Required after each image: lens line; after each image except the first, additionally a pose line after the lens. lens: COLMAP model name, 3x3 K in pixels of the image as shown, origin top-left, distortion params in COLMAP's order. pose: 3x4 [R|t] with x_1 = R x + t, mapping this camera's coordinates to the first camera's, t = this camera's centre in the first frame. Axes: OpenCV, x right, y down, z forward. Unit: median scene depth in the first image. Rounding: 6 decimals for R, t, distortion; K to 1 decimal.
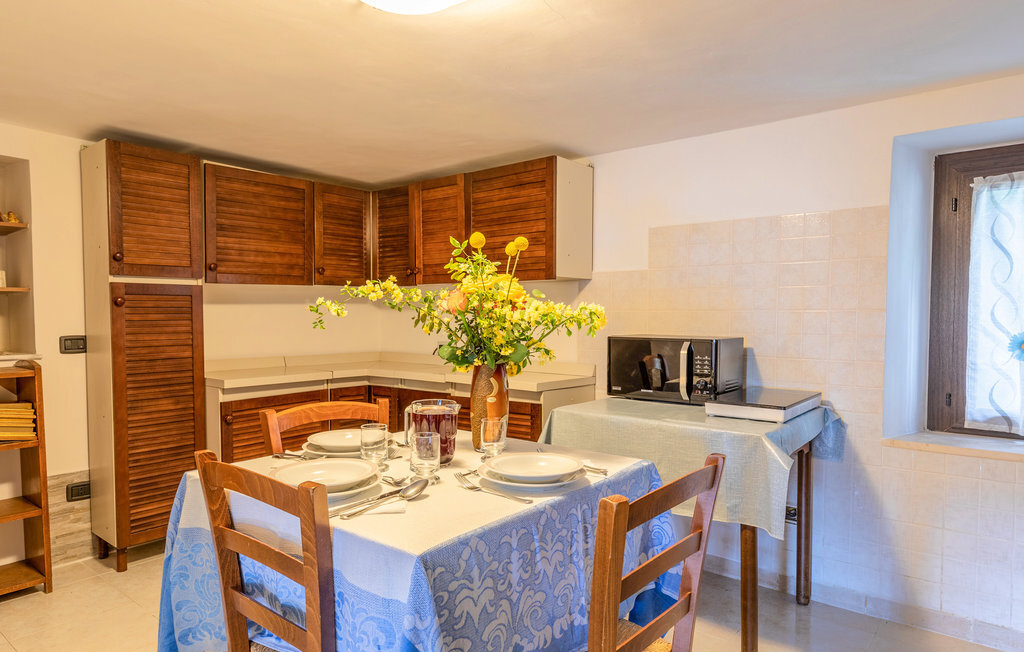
lens RADIAL K [[620.6, 0, 513.5], [0, 620.6, 346.5], [0, 0, 1]] dist [-0.001650, -0.000196]
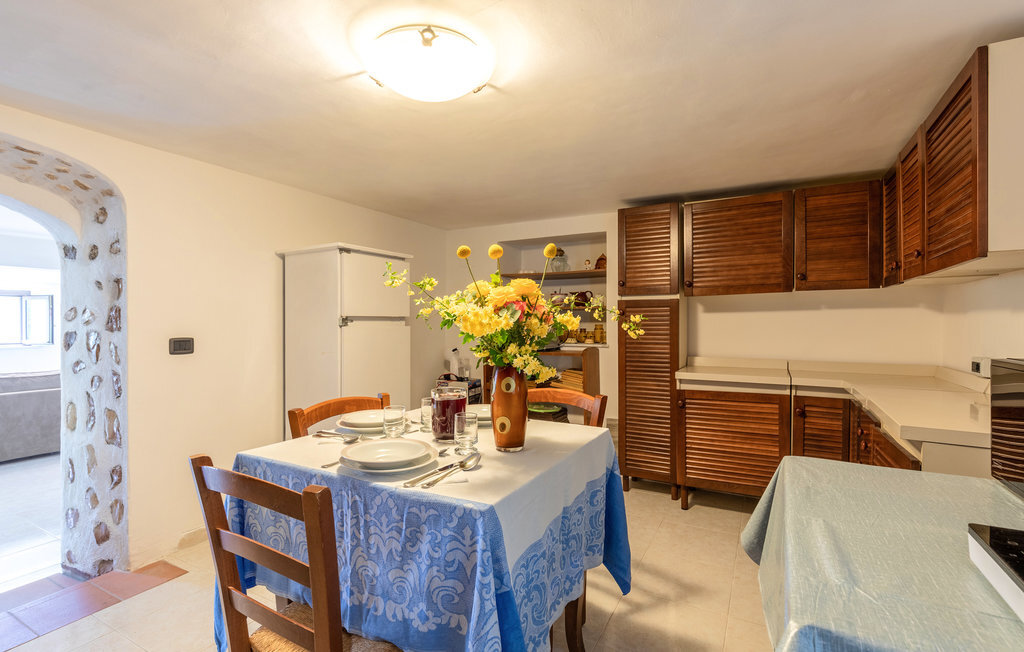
lens RADIAL K [[475.0, 0, 512.0], [0, 475.0, 326.0], [0, 0, 1]] dist [0.001146, 0.000005]
pose [[0.172475, 0.008698, -0.984975, 0.429851], [-0.045856, 0.998948, 0.000792, -0.025307], [0.983946, 0.045031, 0.172693, 0.483645]]
